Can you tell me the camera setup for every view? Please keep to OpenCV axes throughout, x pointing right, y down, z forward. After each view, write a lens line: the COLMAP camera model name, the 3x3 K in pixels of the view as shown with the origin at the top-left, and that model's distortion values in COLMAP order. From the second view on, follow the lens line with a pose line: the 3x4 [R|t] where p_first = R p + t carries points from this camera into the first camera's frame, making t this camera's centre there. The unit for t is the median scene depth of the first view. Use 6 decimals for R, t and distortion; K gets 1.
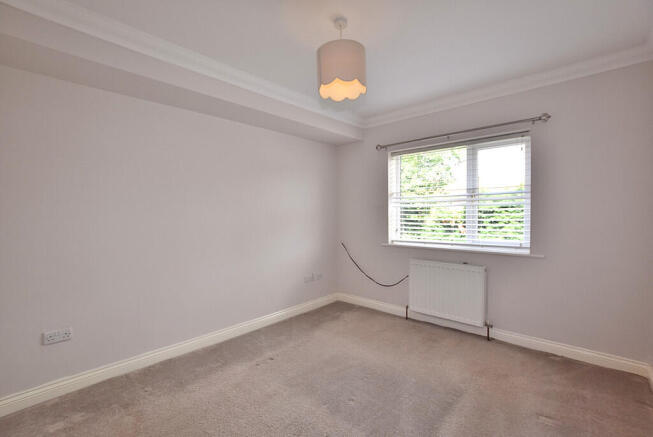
lens RADIAL K [[291.0, 0, 326.3], [0, 291.0, 221.2], [0, 0, 1]] dist [-0.025370, 0.000682]
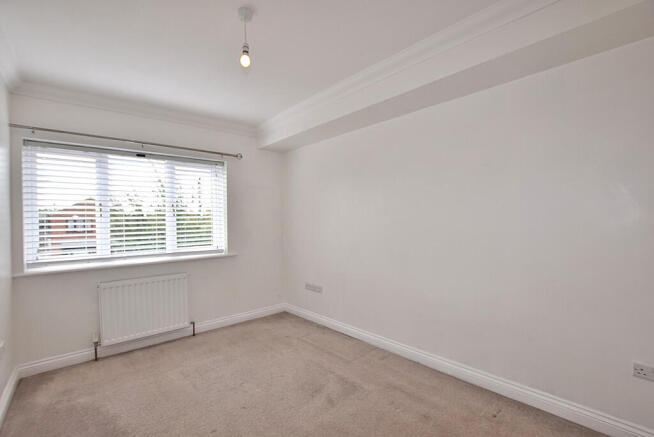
lens RADIAL K [[291.5, 0, 326.8], [0, 291.5, 221.2], [0, 0, 1]] dist [-0.025370, 0.000682]
pose [[0.122100, -0.016927, 0.992373, -0.498611], [0.033353, 0.999360, 0.012943, -0.037133], [-0.991957, 0.031518, 0.122587, 0.321551]]
